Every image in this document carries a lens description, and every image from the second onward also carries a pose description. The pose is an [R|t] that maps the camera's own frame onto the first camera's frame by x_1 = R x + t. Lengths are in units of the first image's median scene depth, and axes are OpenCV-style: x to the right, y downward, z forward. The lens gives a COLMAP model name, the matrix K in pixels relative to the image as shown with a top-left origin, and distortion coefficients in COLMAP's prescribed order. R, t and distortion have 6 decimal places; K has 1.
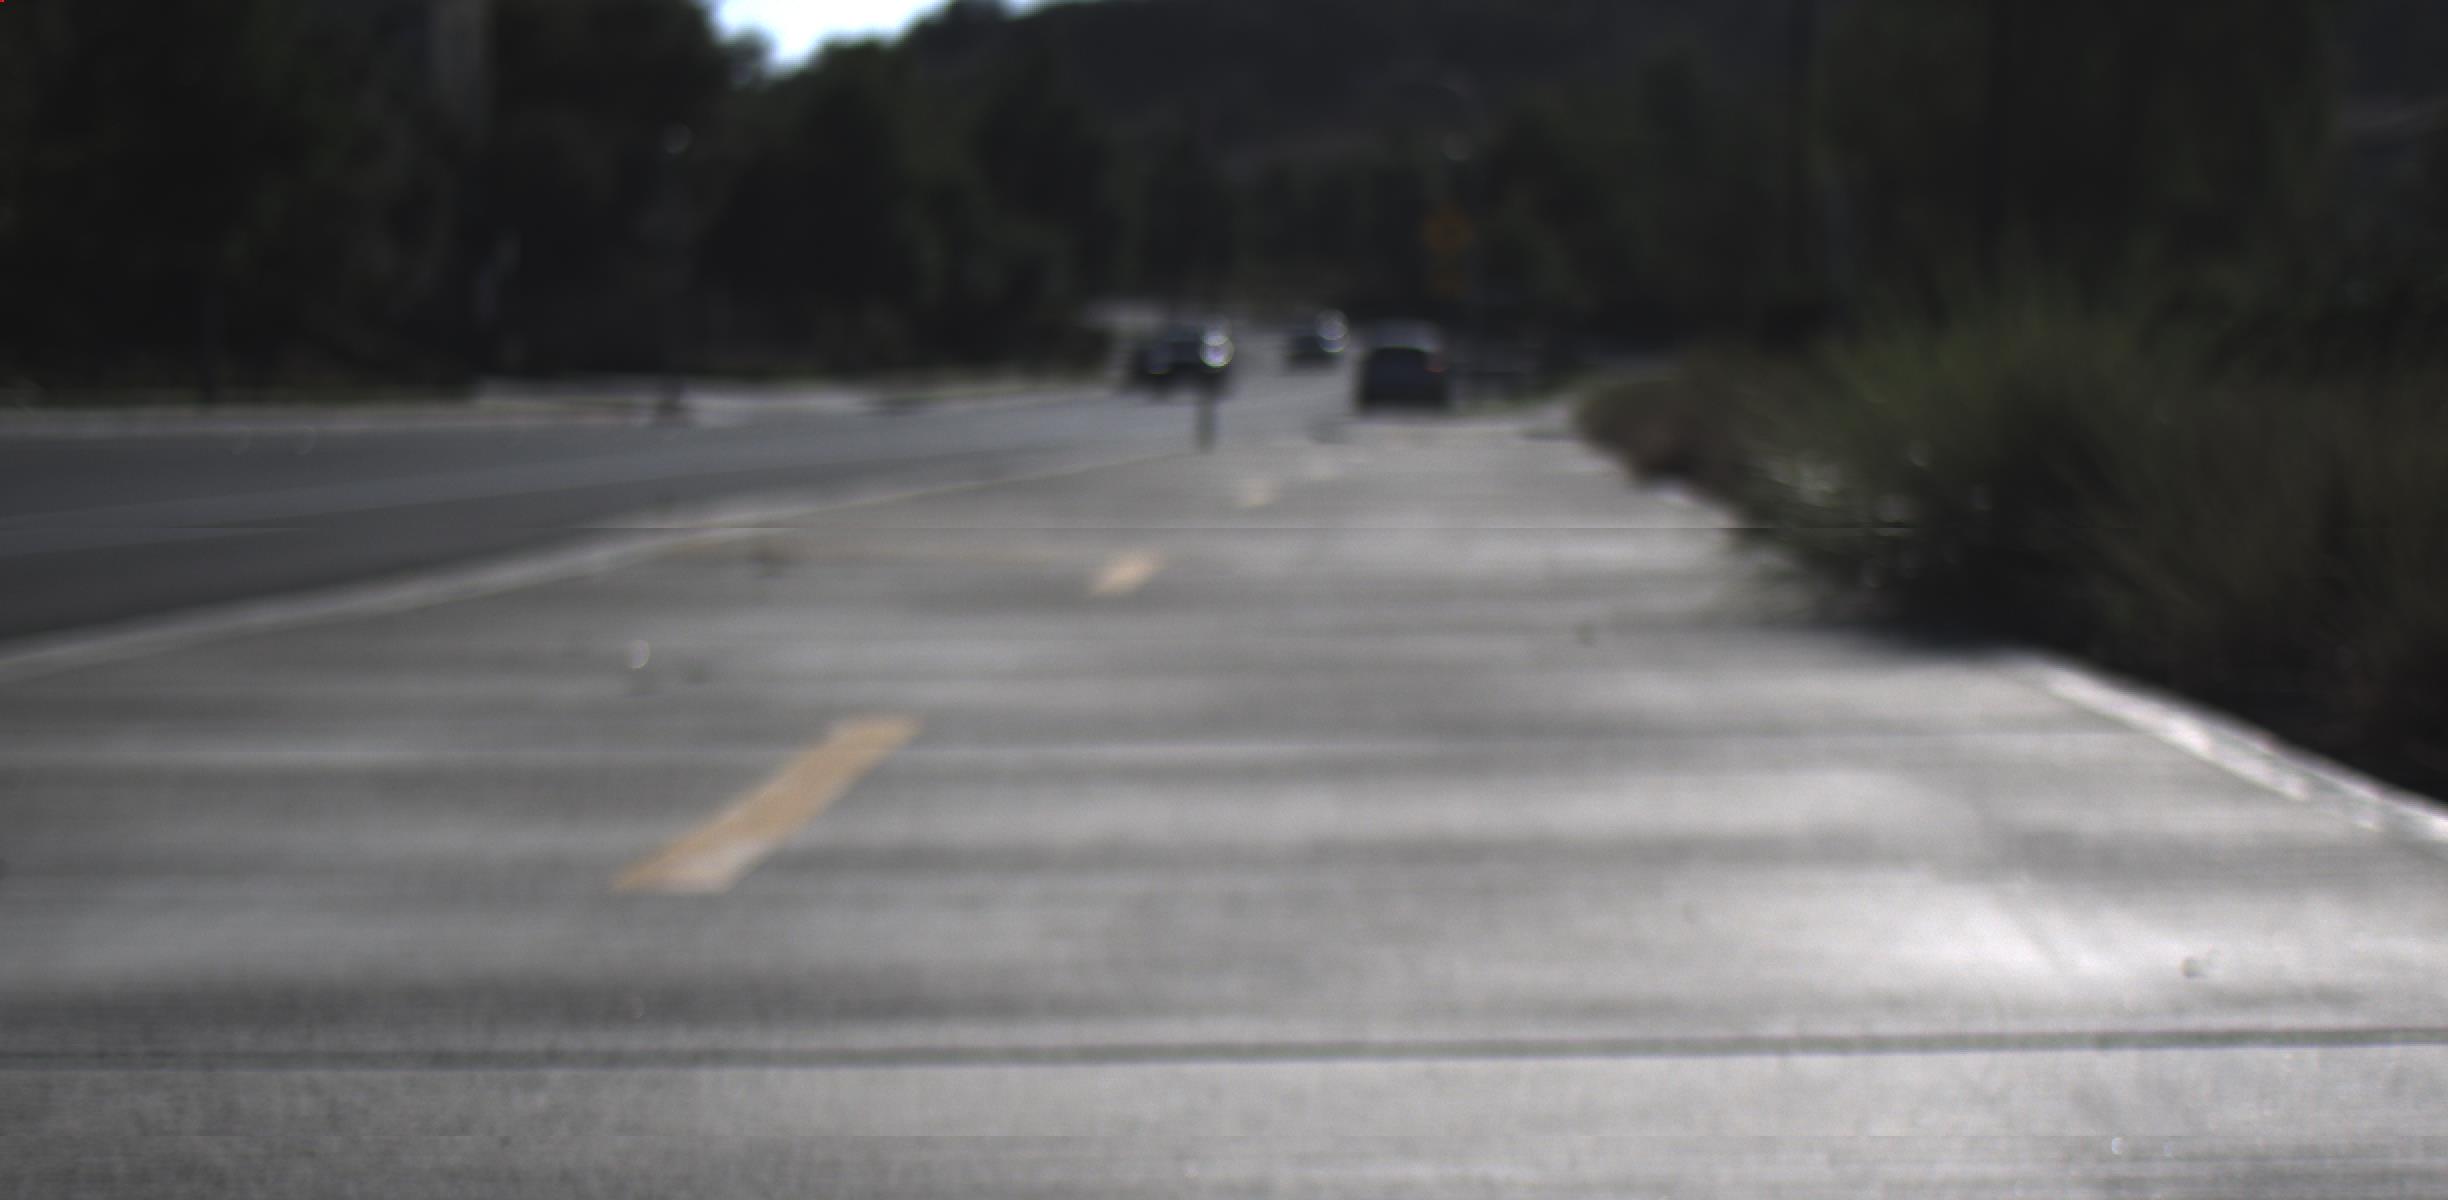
lens RADIAL K [[4853.3, 0, 1224.0], [0, 4853.3, 600.0], [0, 0, 1]] dist [0.035004, 0.334082]
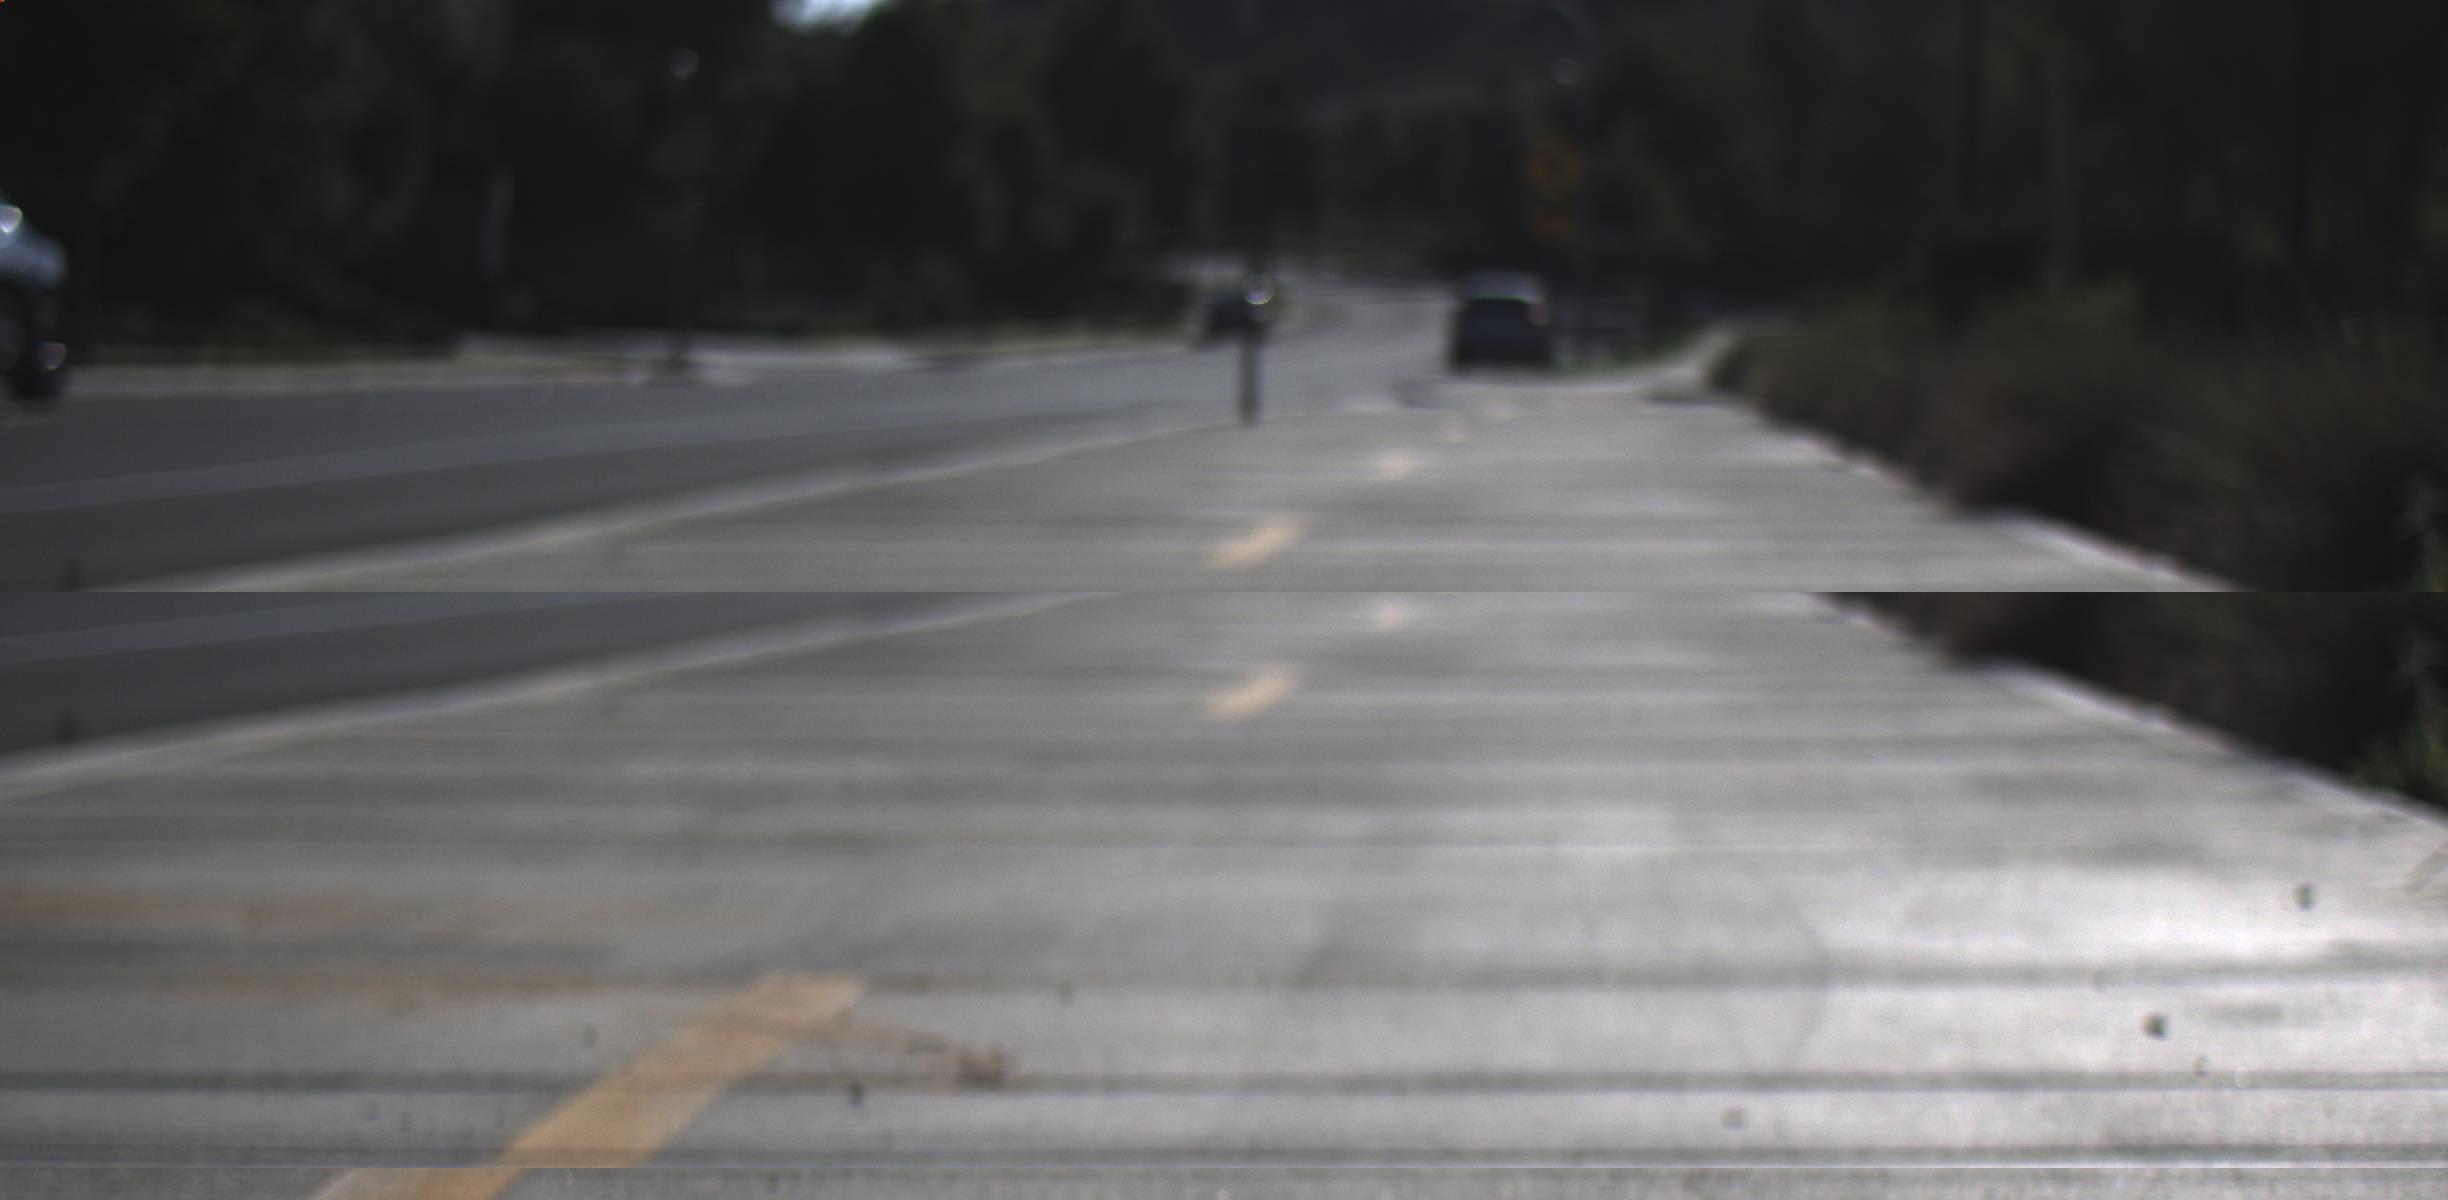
lens RADIAL K [[4853.3, 0, 1224.0], [0, 4853.3, 600.0], [0, 0, 1]] dist [0.035004, 0.334082]
pose [[0.999820, 0.002052, -0.018847, 0.002641], [-0.001889, 0.999961, 0.008635, -0.004065], [0.018864, -0.008598, 0.999785, 0.102304]]
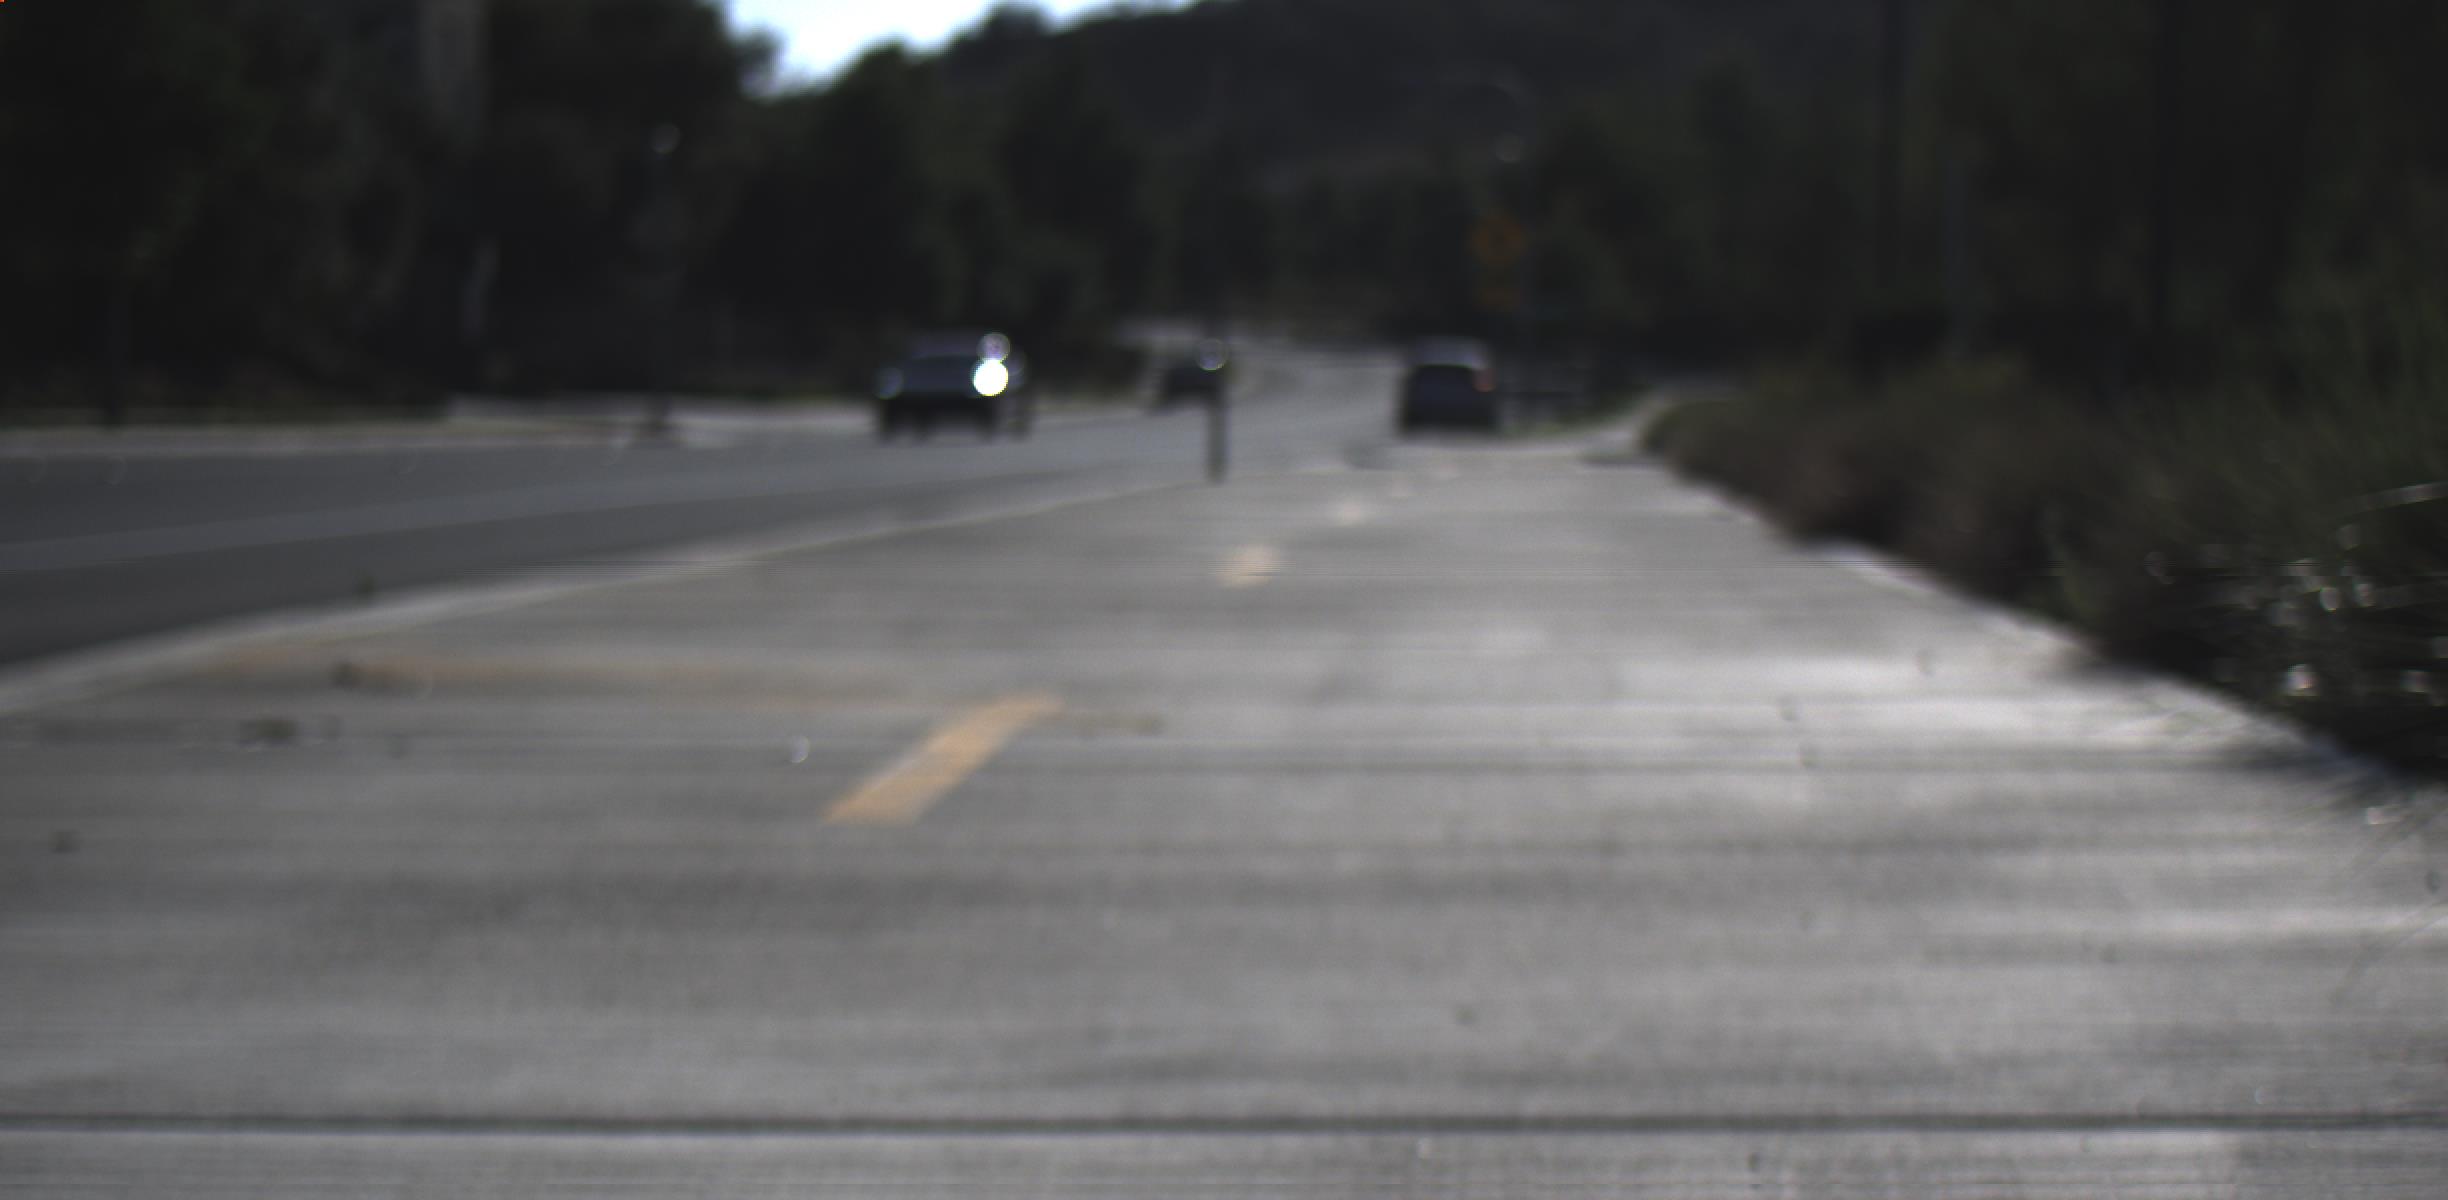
lens RADIAL K [[4853.3, 0, 1224.0], [0, 4853.3, 600.0], [0, 0, 1]] dist [0.035004, 0.334082]
pose [[0.999961, 0.002605, -0.008466, 0.001803], [-0.002642, 0.999987, -0.004387, -0.002715], [0.008455, 0.004410, 0.999955, 0.067798]]
